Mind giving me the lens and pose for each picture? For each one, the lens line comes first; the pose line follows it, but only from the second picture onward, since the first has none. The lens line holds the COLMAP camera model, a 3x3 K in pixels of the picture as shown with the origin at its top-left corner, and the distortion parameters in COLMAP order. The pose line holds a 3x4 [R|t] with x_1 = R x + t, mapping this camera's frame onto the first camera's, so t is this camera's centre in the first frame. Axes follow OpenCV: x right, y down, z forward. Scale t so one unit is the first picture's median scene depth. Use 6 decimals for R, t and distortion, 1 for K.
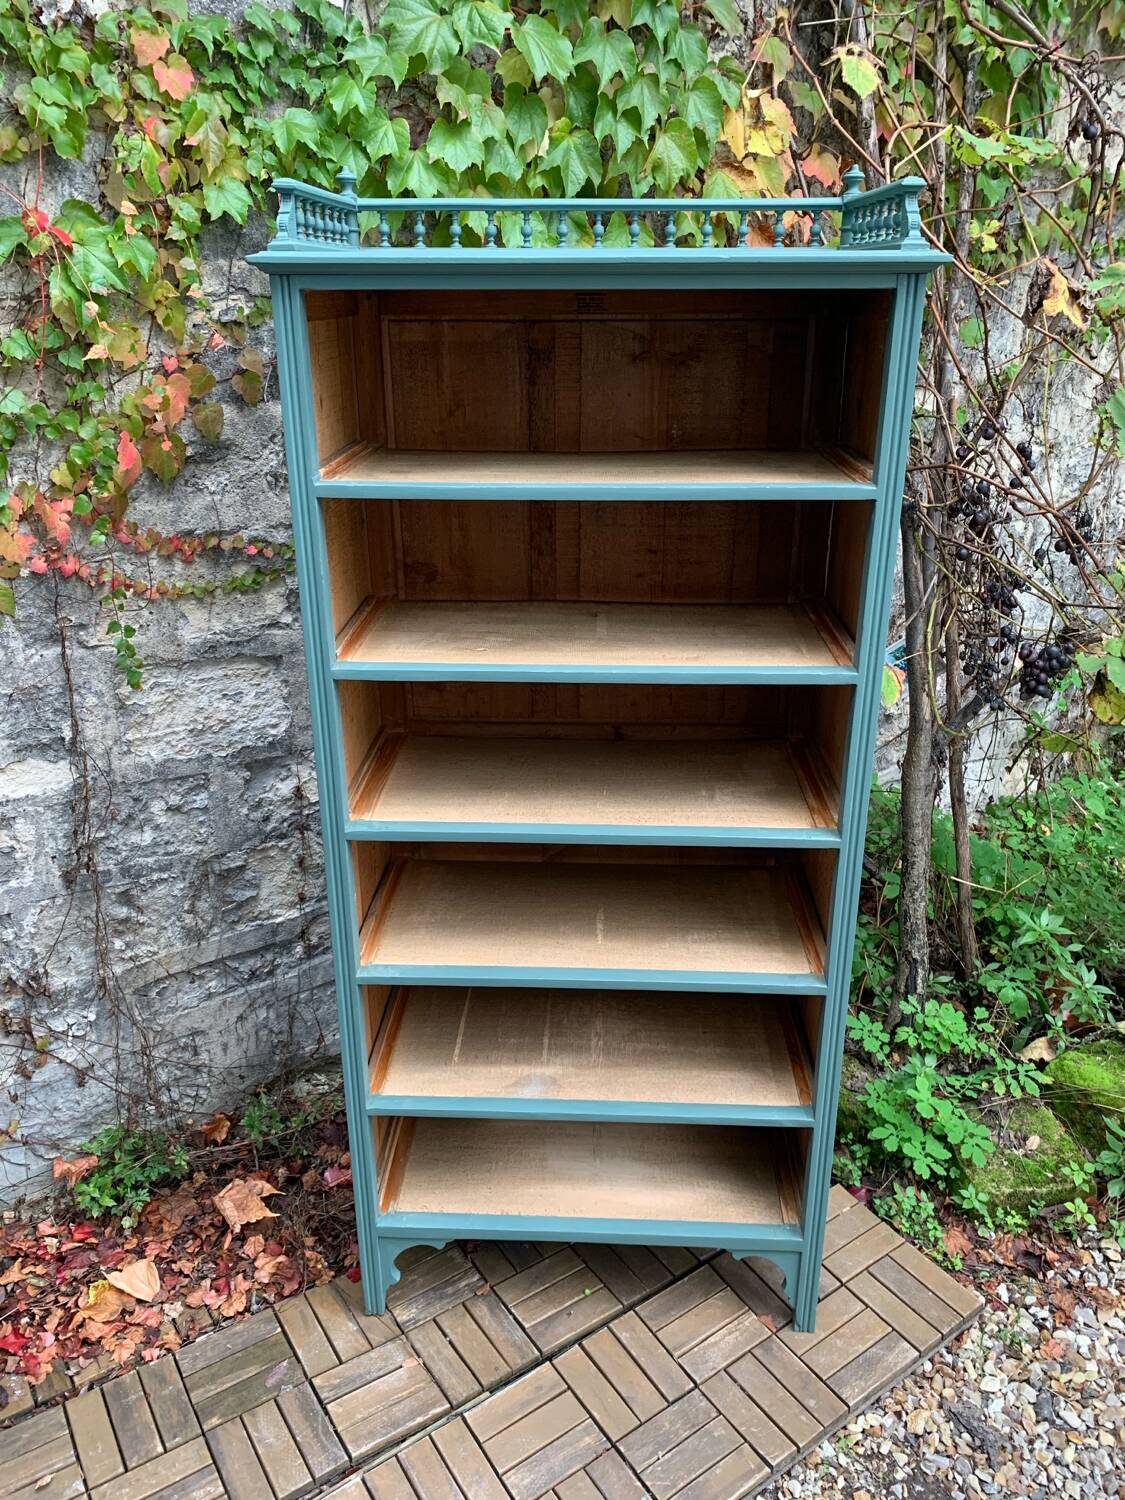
lens RADIAL K [[1143.5, 0, 566.3], [0, 1143.5, 742.5], [0, 0, 1]] dist [0.002211, 0.003244]
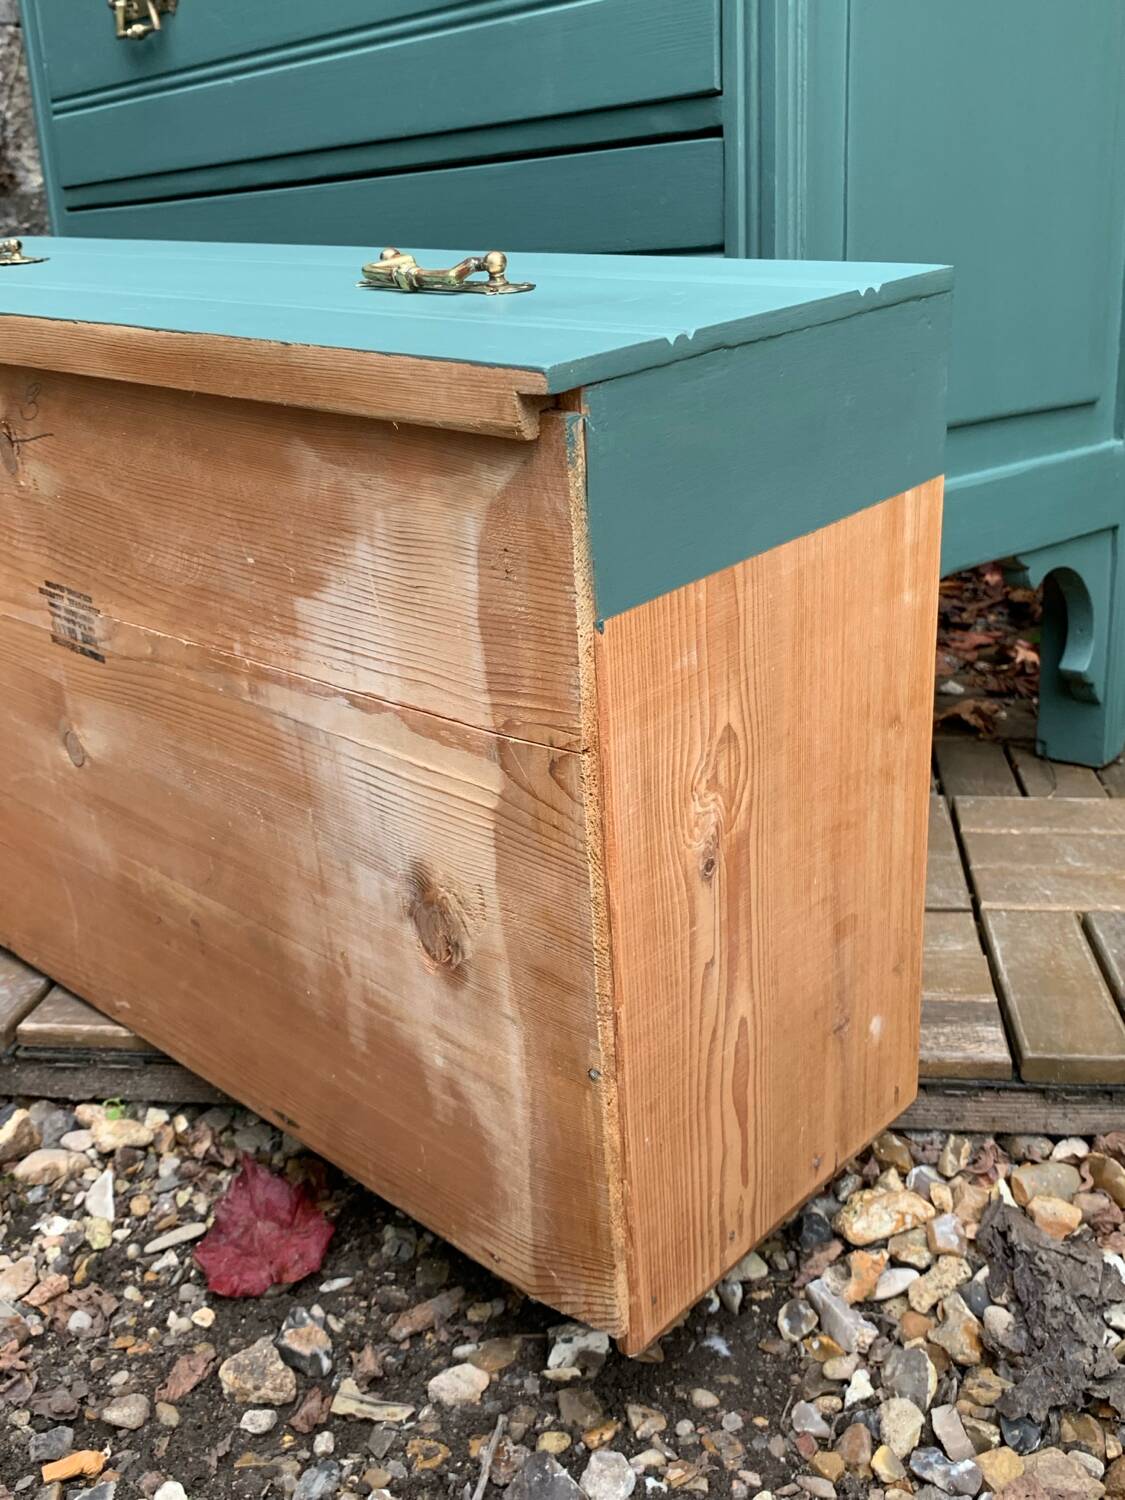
lens RADIAL K [[1497.0, 0, 548.9], [0, 1497.0, 741.7], [0, 0, 1]] dist [0.043195, -0.005425]
pose [[0.718950, 0.183726, -0.670340, 0.442045], [-0.228477, 0.973307, 0.021718, 0.453963], [0.656437, 0.137543, 0.741736, 0.606893]]
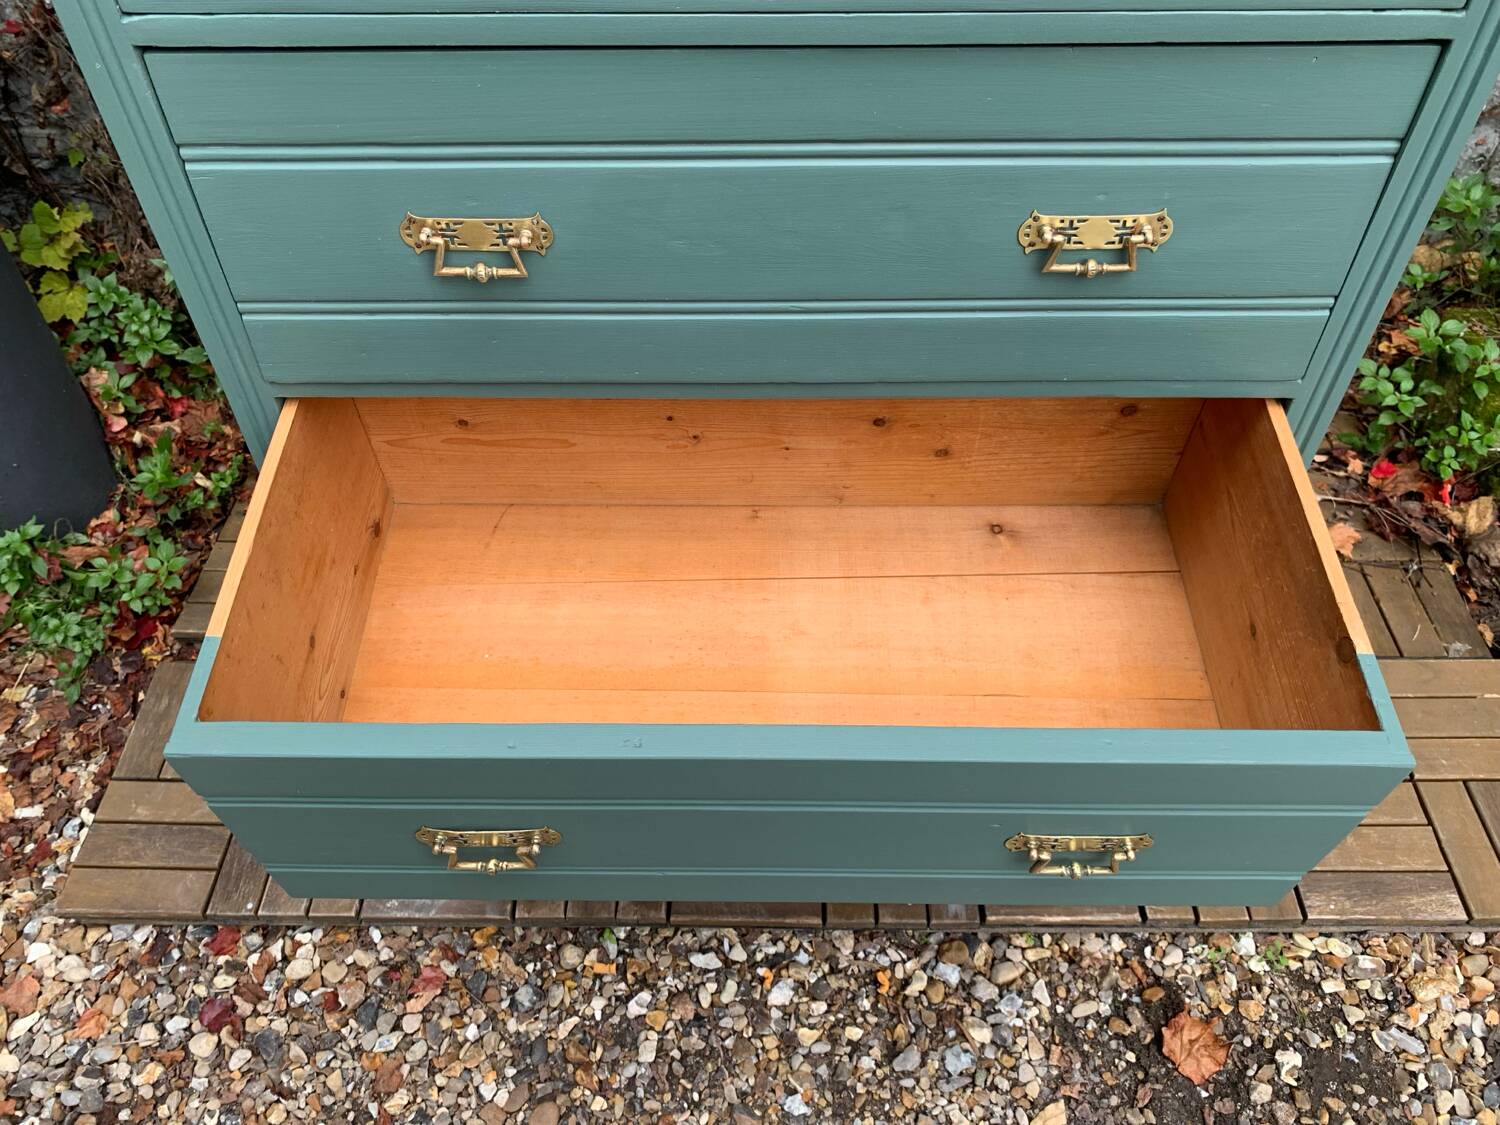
lens RADIAL K [[1164.3, 0, 747.7], [0, 1164.3, 565.6], [0, 0, 1]] dist [-0.003170, 0.000547]
pose [[0.807691, 0.417279, -0.416550, 0.164281], [-0.196653, 0.856689, 0.476877, 0.128836], [0.555844, -0.303253, 0.773999, 0.318610]]
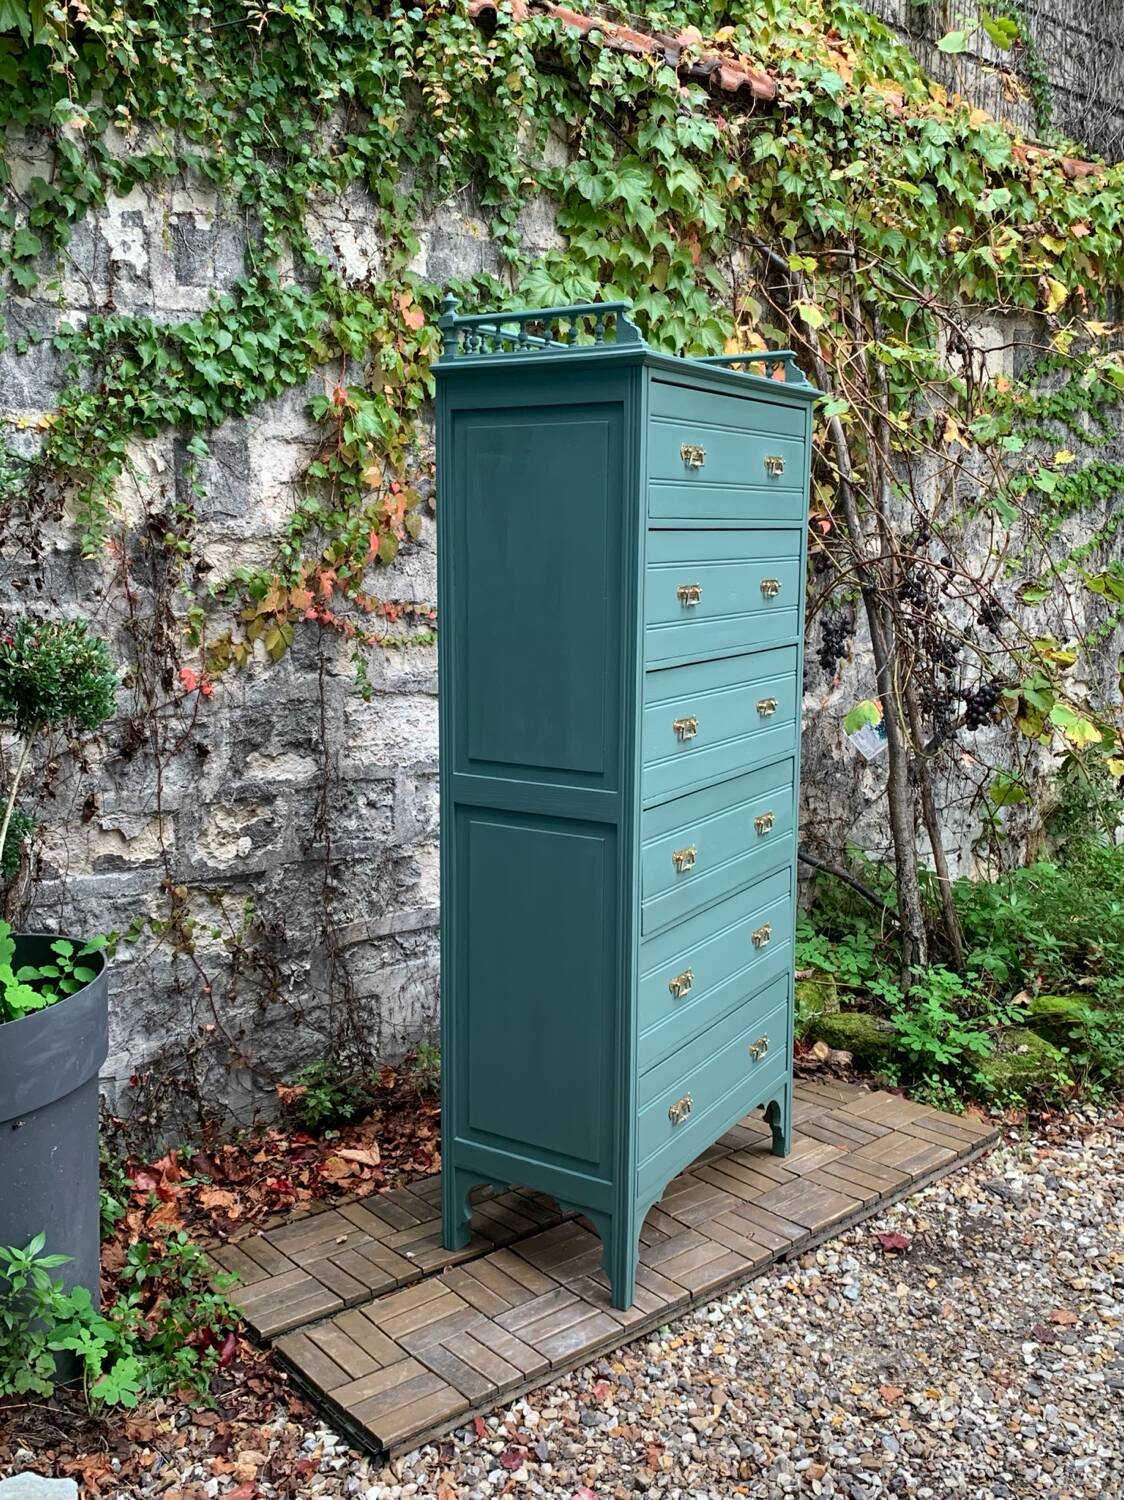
lens RADIAL K [[1379.7, 0, 554.7], [0, 1379.7, 744.9], [0, 0, 1]] dist [0.081028, -0.193183]
pose [[0.995458, -0.039055, 0.086824, -0.276091], [0.059915, 0.965733, -0.252528, 0.434344], [-0.073986, 0.256583, 0.963686, -0.642219]]
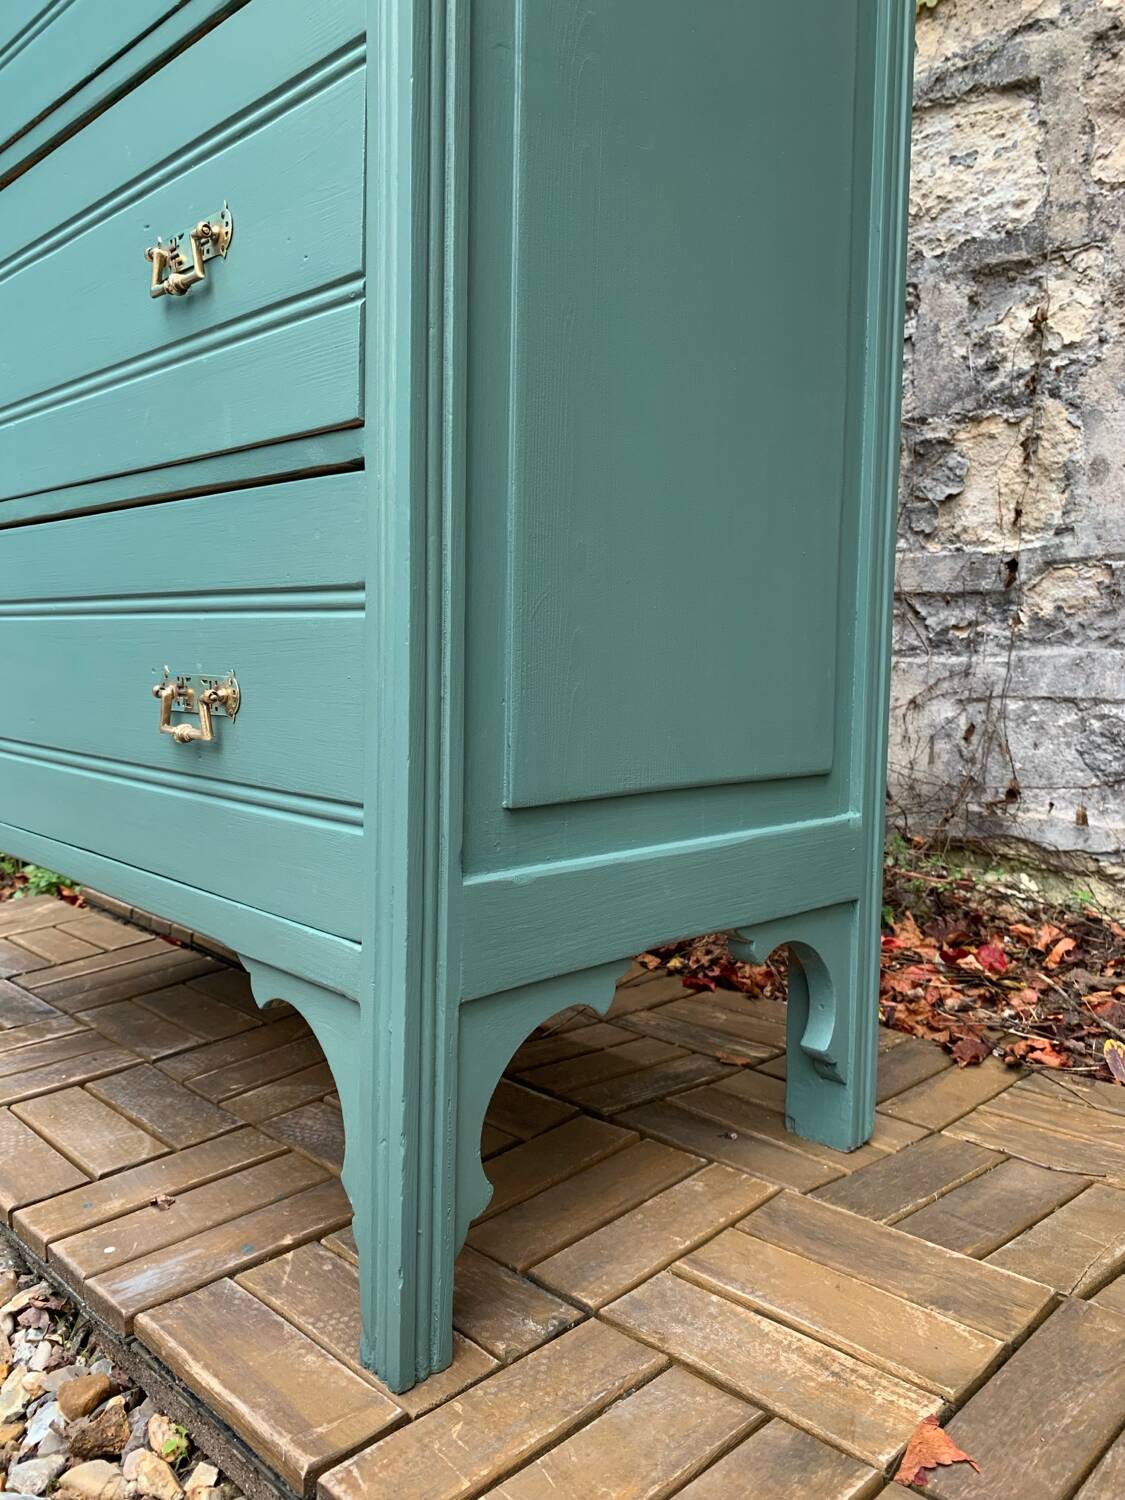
lens RADIAL K [[1155.4, 0, 561.9], [0, 1155.4, 740.8], [0, 0, 1]] dist [-0.002224, 0.002943]
pose [[0.159229, 0.063262, -0.985213, 0.389995], [-0.377134, 0.926157, -0.001482, 0.389044], [0.912368, 0.371793, 0.171329, 0.816683]]
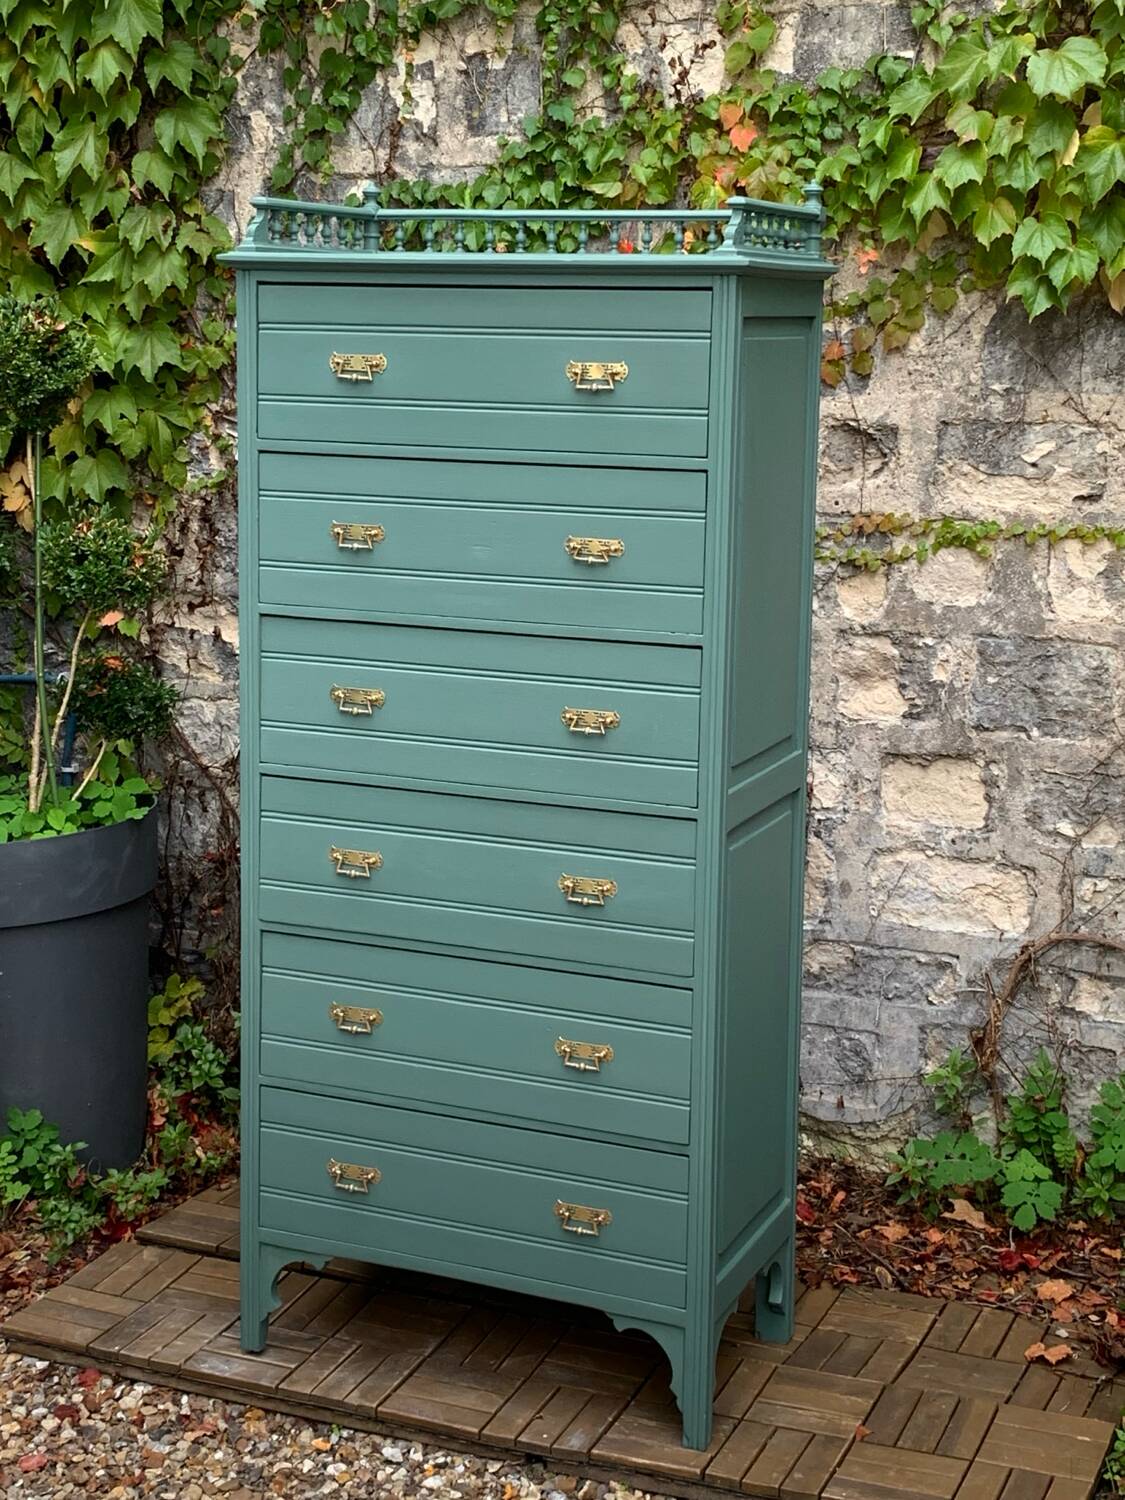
lens RADIAL K [[2288.8, 0, 564.3], [0, 2288.8, 664.6], [0, 0, 1]] dist [0.168884, -0.503658]
pose [[0.522104, 0.116806, -0.844846, 1.413100], [-0.320500, 0.944845, -0.067434, 0.154952], [0.790372, 0.305980, 0.530743, -0.247231]]
